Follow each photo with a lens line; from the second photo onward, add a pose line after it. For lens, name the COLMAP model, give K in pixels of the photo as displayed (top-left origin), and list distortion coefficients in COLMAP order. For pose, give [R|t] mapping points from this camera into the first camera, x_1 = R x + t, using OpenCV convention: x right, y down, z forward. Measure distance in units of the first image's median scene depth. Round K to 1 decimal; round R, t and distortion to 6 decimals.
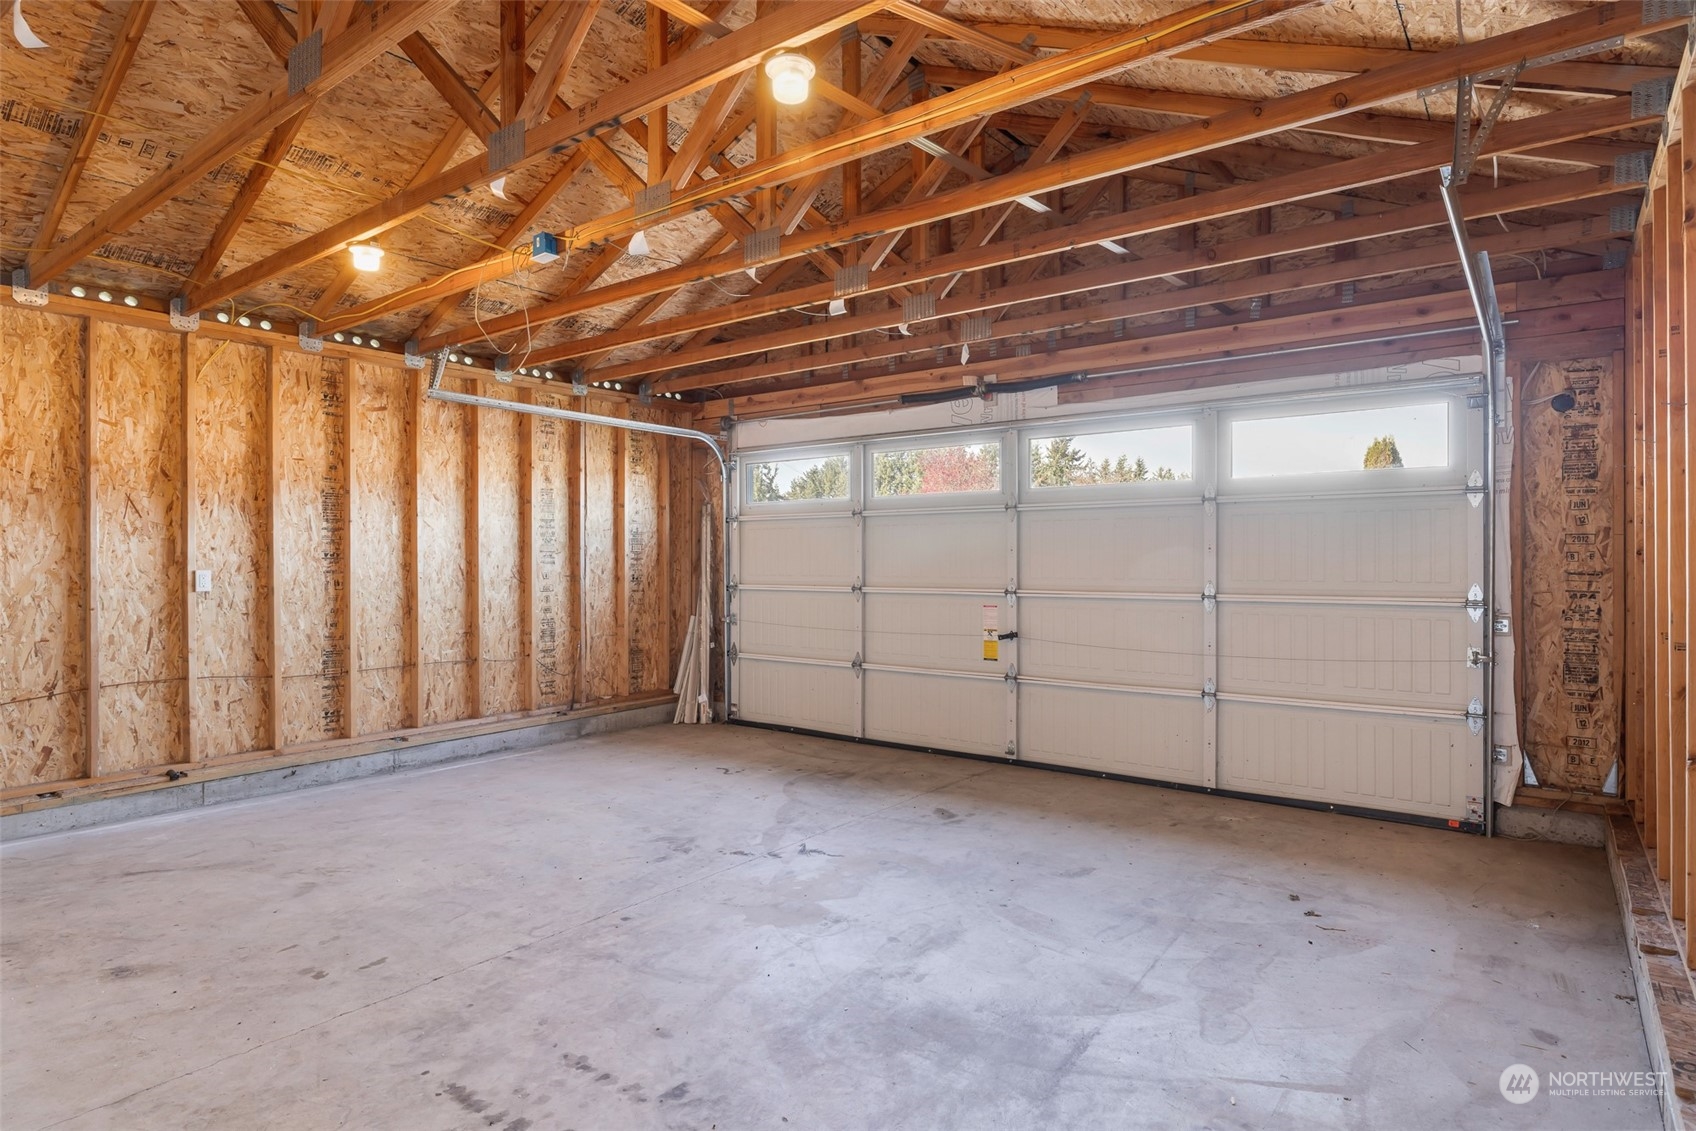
lens RADIAL K [[935.8, 0, 846.3], [0, 935.8, 560.6], [0, 0, 1]] dist [0.001321, -0.001057]
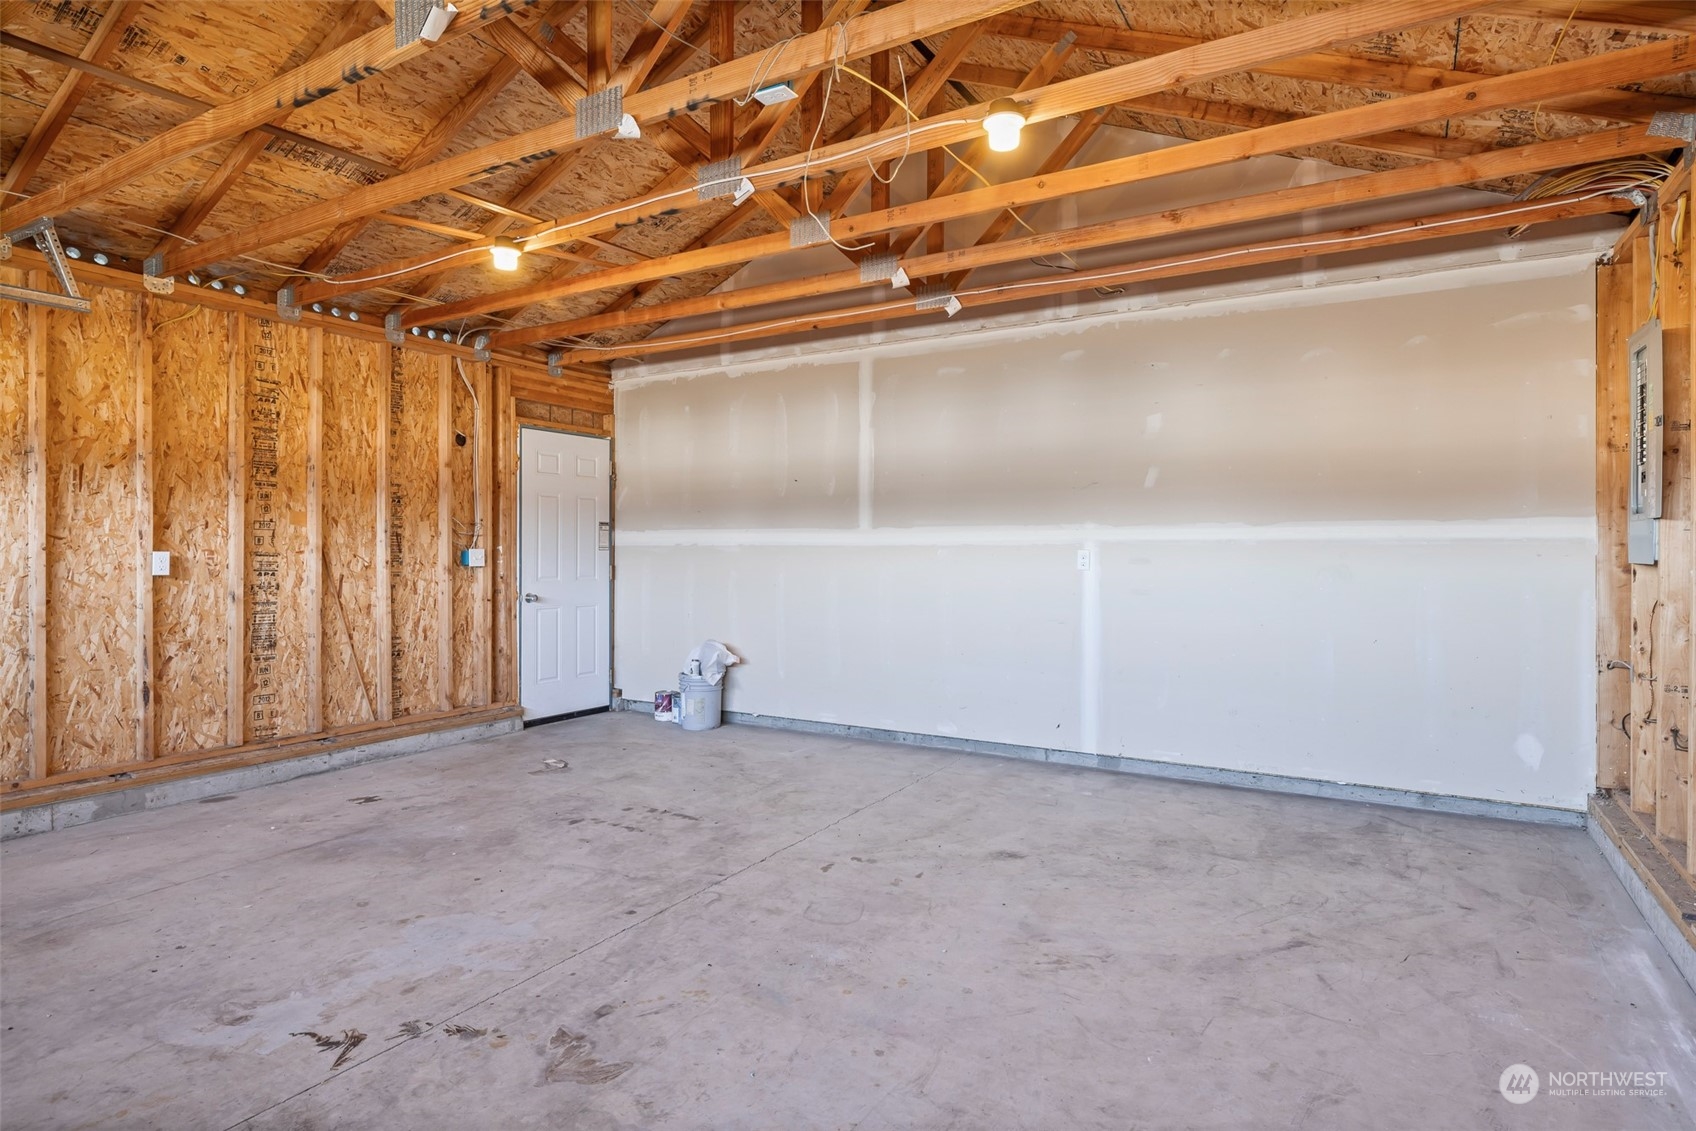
lens RADIAL K [[935.8, 0, 846.9], [0, 935.8, 557.9], [0, 0, 1]] dist [0.001321, -0.001057]
pose [[-0.994189, 0.002556, -0.107619, -0.366336], [0.001511, 0.999951, 0.009786, 0.009696], [0.107639, 0.009567, -0.994144, 2.046461]]
